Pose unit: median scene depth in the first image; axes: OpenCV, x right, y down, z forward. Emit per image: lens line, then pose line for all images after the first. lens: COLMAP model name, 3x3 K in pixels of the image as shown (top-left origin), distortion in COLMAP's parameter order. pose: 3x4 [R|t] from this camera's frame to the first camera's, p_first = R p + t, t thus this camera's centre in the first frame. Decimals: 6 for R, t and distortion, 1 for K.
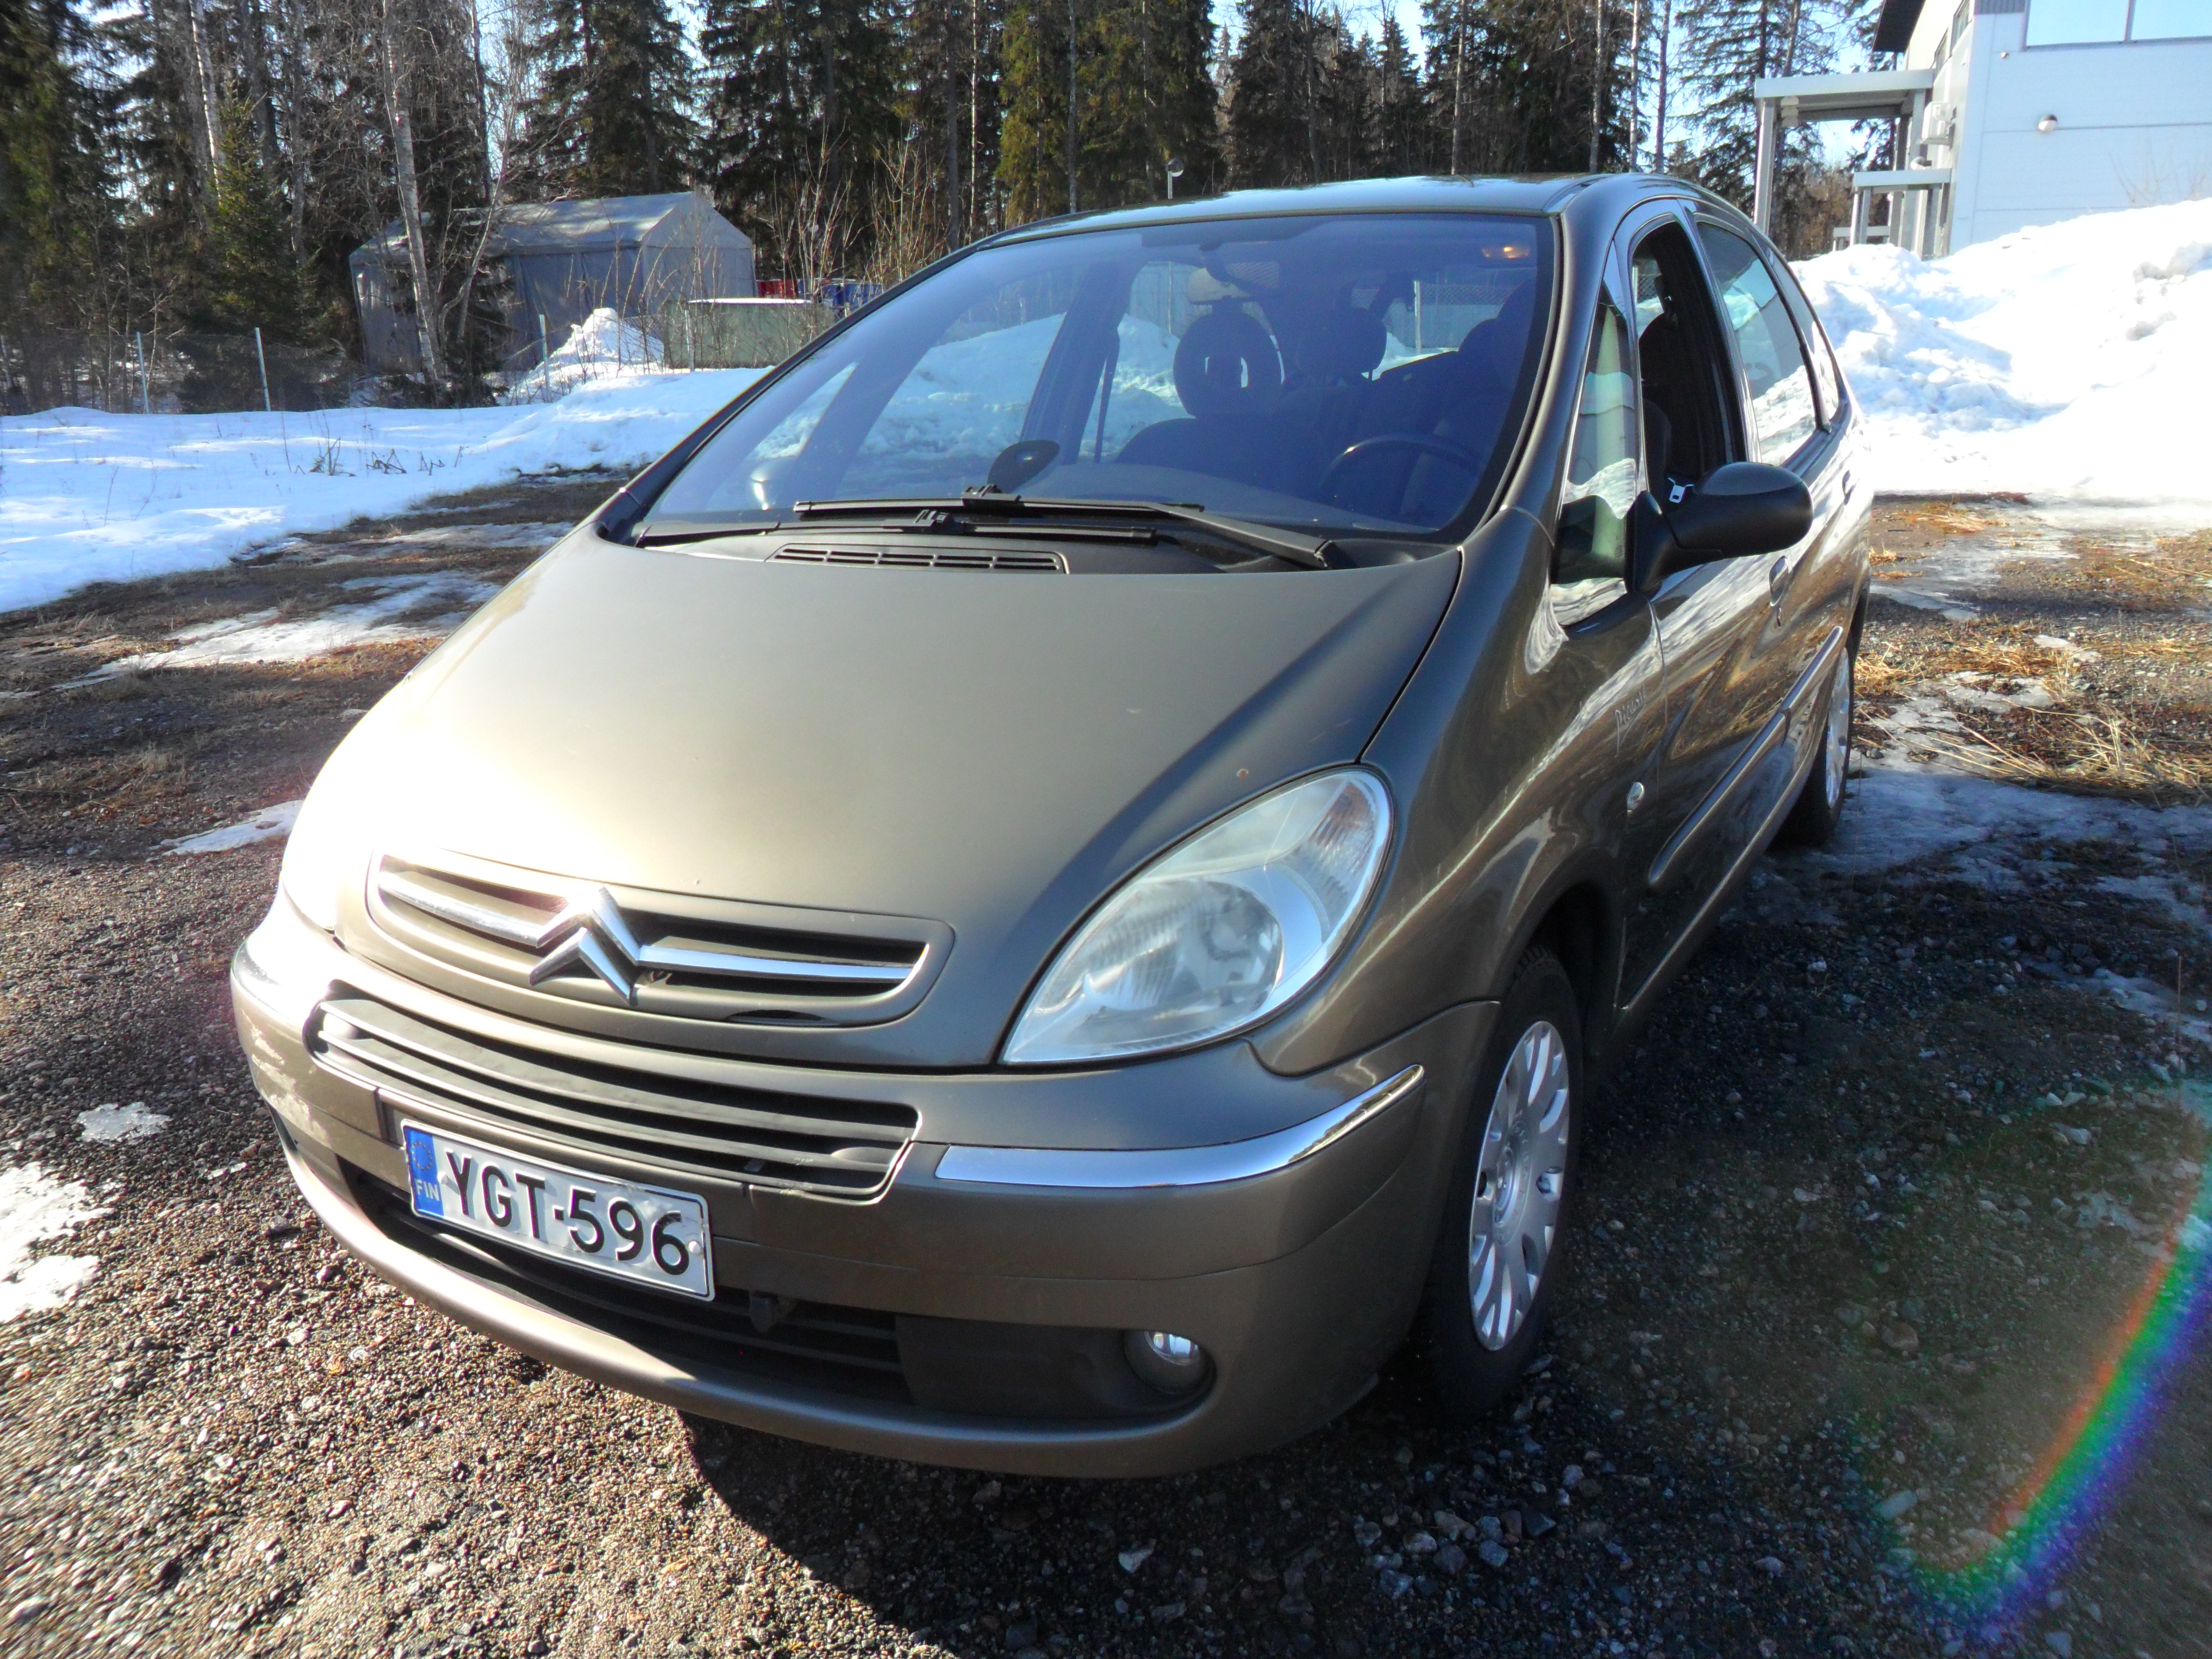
lens RADIAL K [[1740.2, 0, 1106.0], [0, 1740.2, 829.5], [0, 0, 1]] dist [-0.032511, 0.030918]
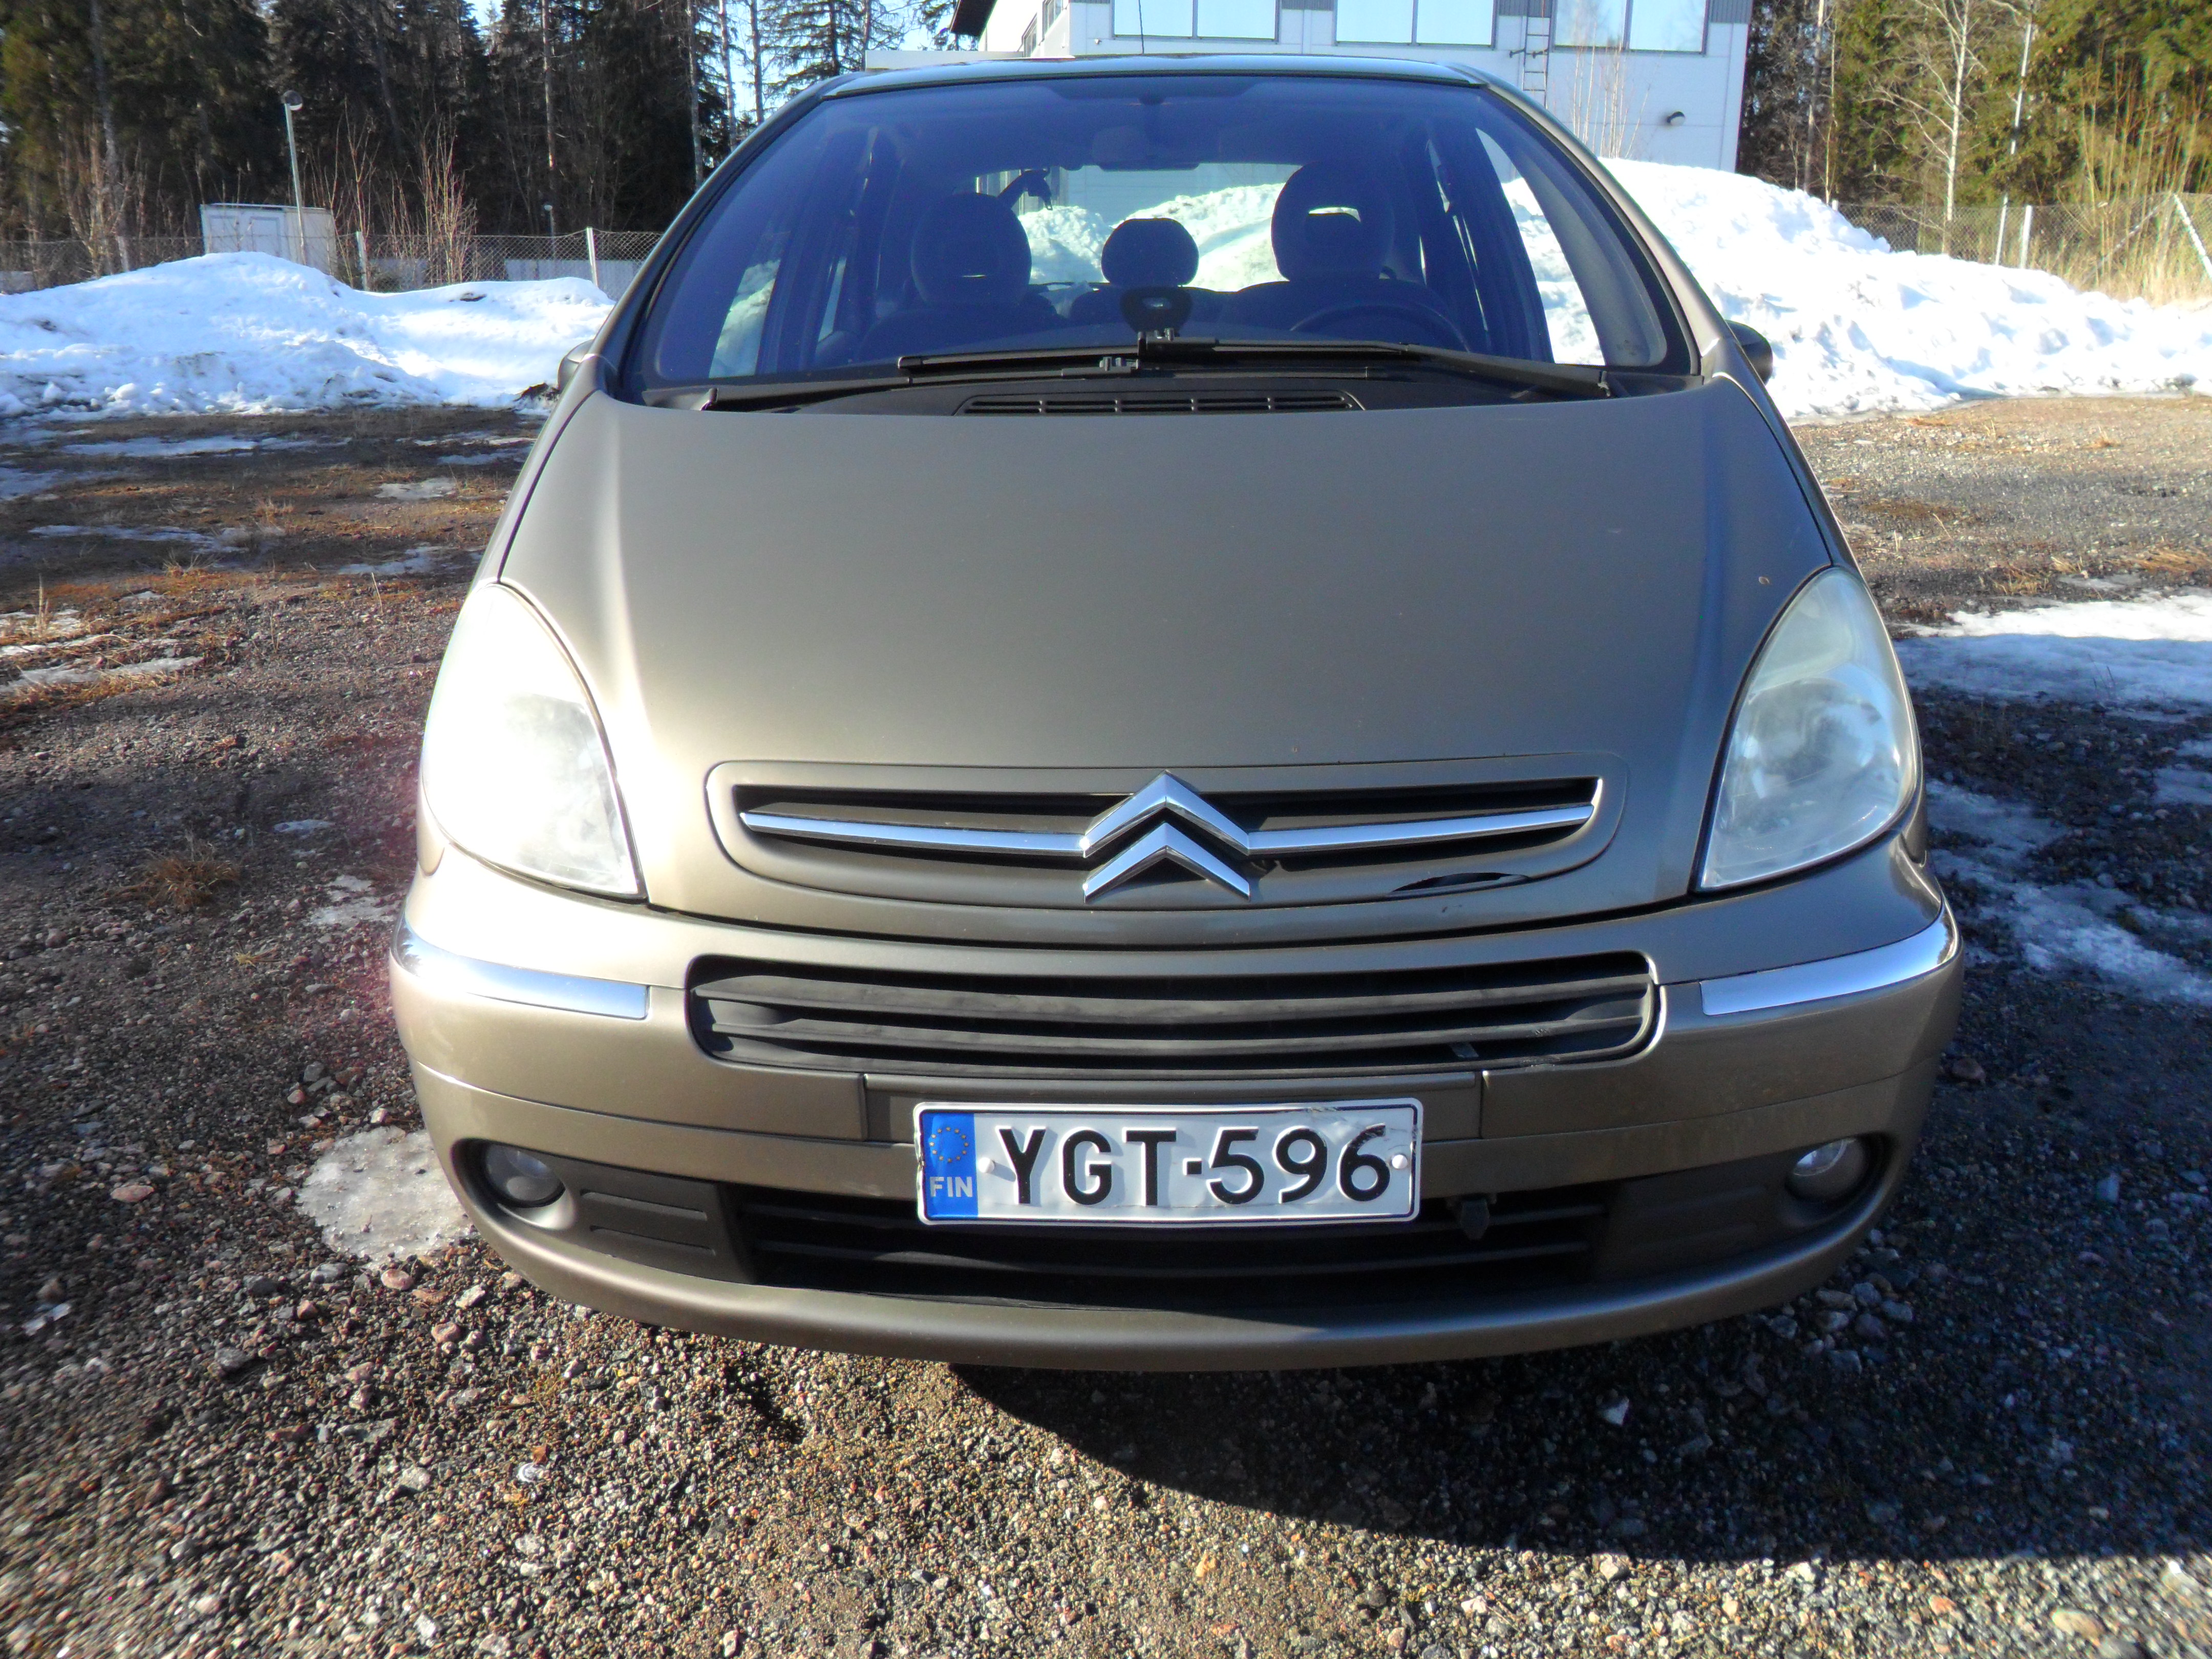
lens RADIAL K [[1740.2, 0, 1106.0], [0, 1740.2, 829.5], [0, 0, 1]] dist [-0.032511, 0.030918]
pose [[0.892735, -0.123654, 0.433282, -0.662373], [0.114707, 0.992294, 0.046848, 0.018070], [-0.435736, 0.007877, 0.900040, 0.260600]]
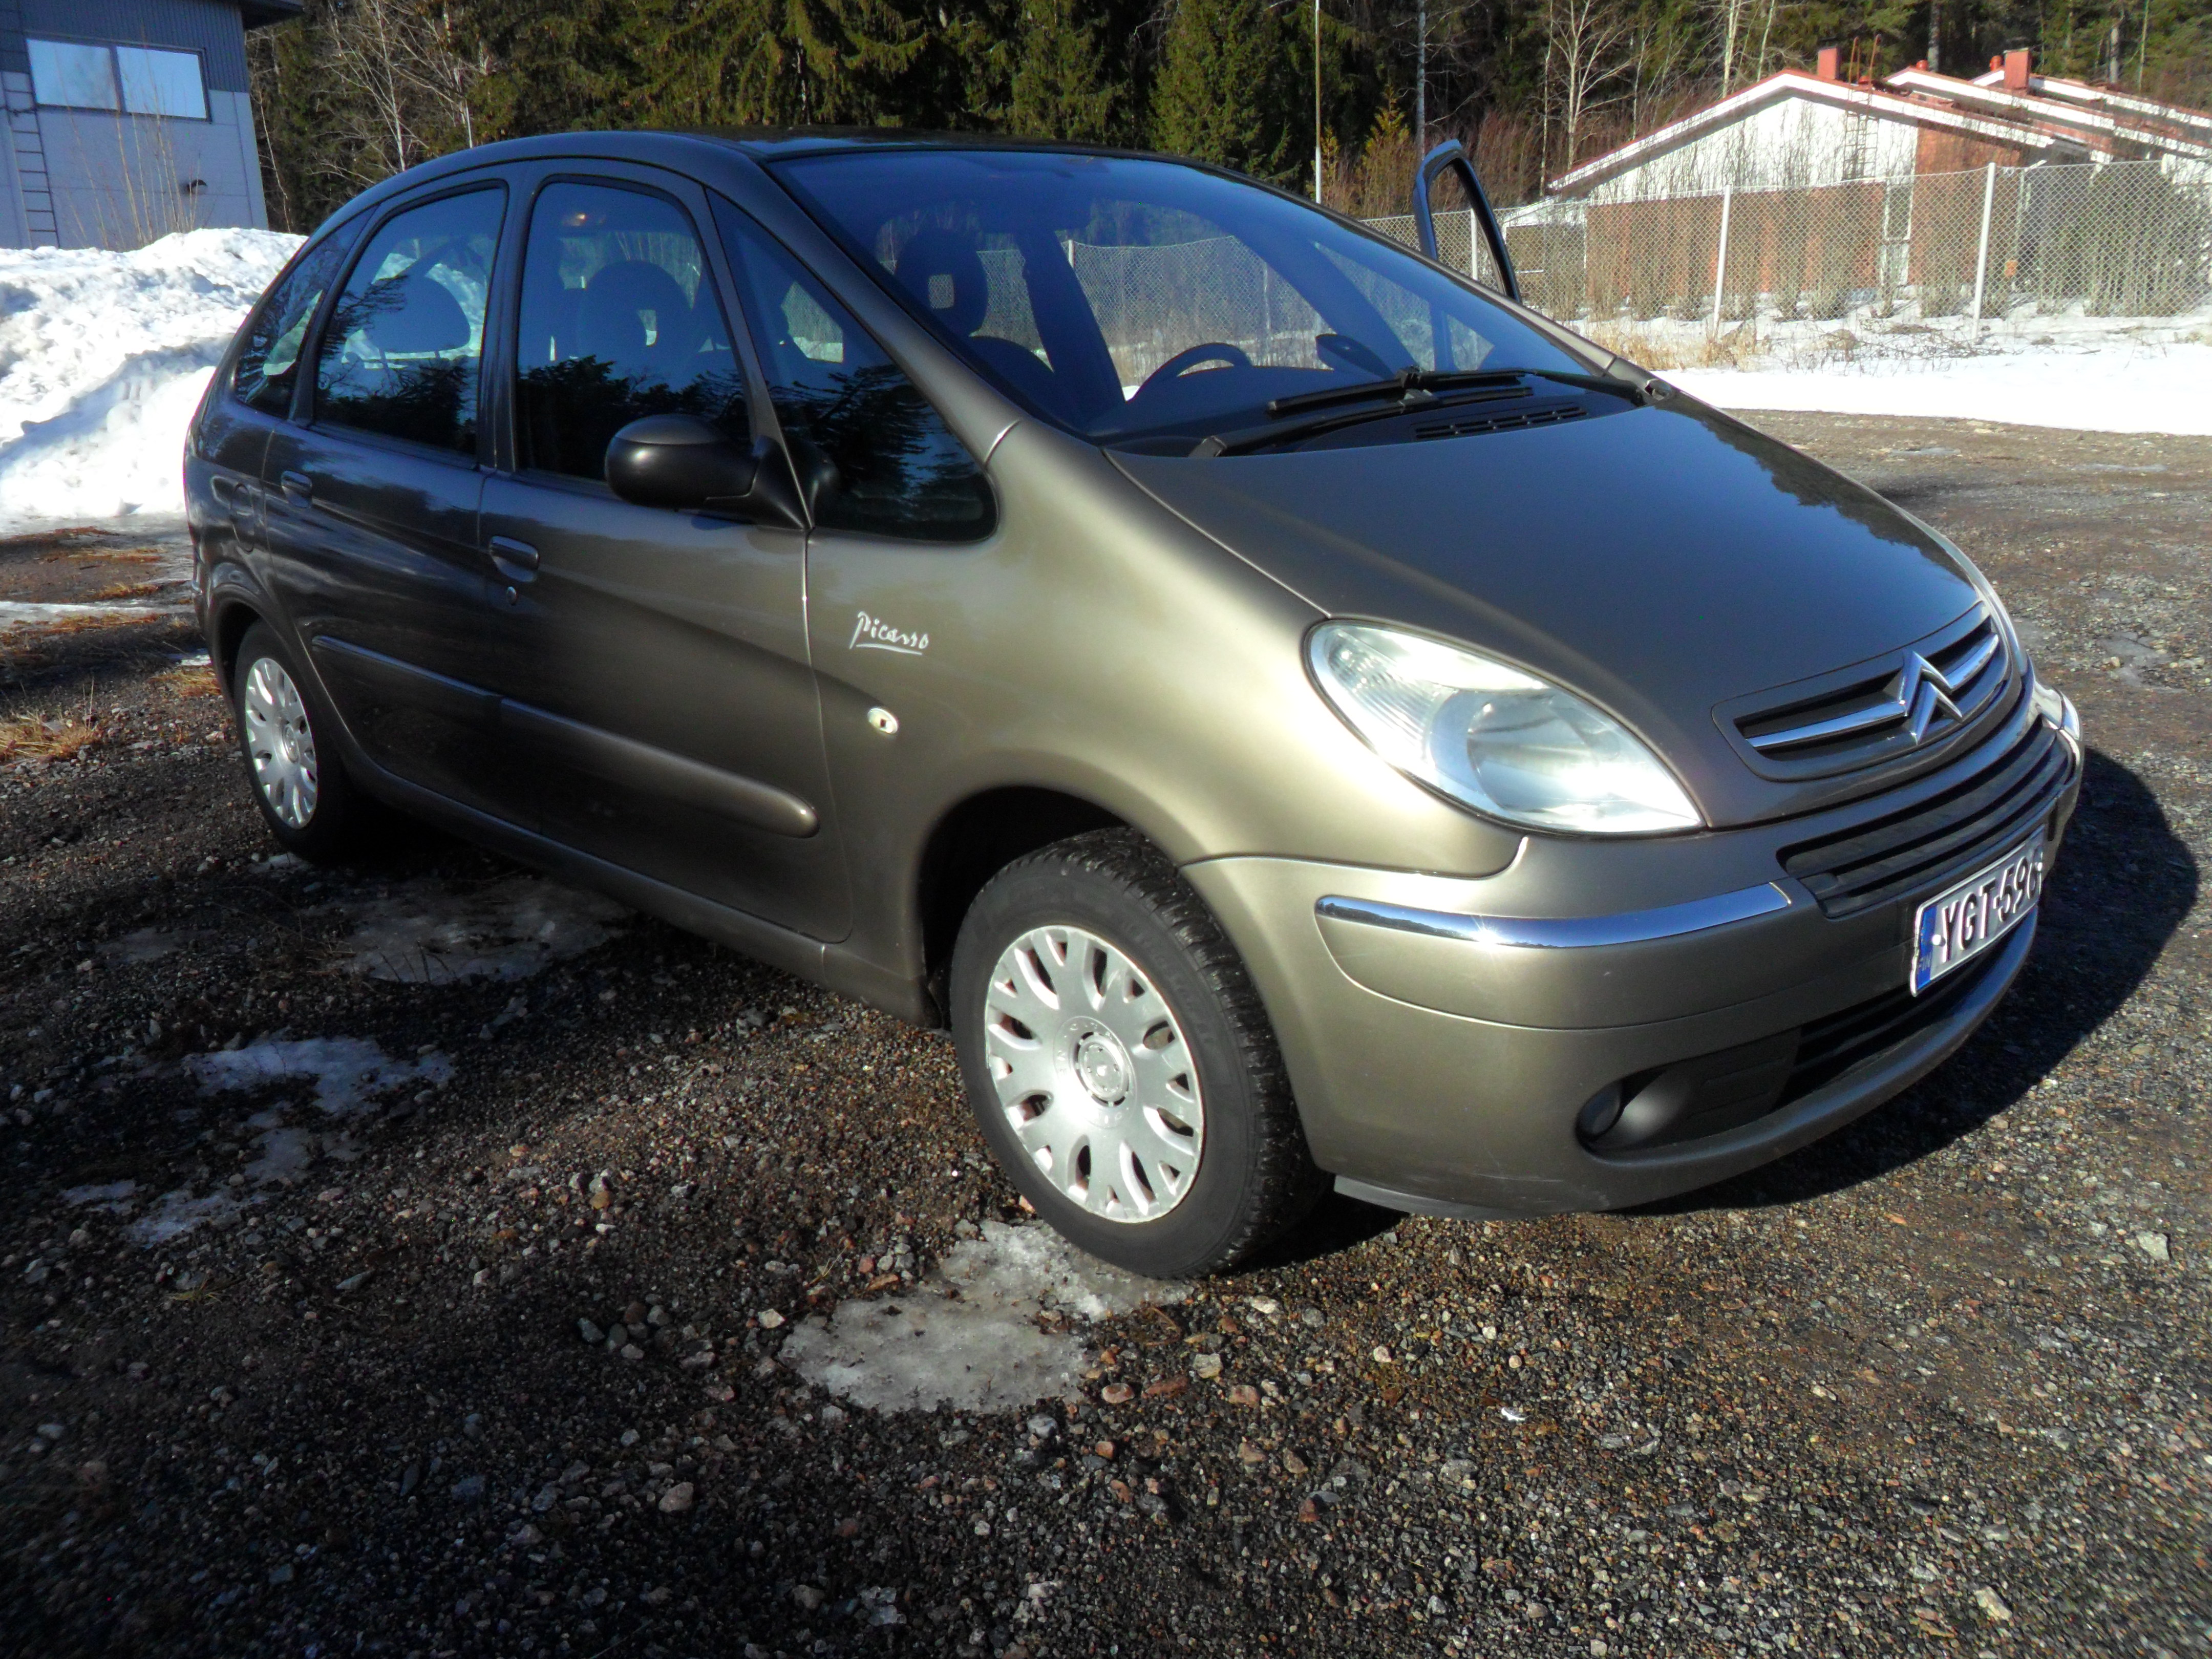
lens RADIAL K [[1740.2, 0, 1106.0], [0, 1740.2, 829.5], [0, 0, 1]] dist [-0.032511, 0.030918]
pose [[0.313309, -0.264197, 0.912161, -1.543551], [0.293976, 0.940323, 0.171379, -0.210805], [-0.903004, 0.214459, 0.372279, 1.050303]]
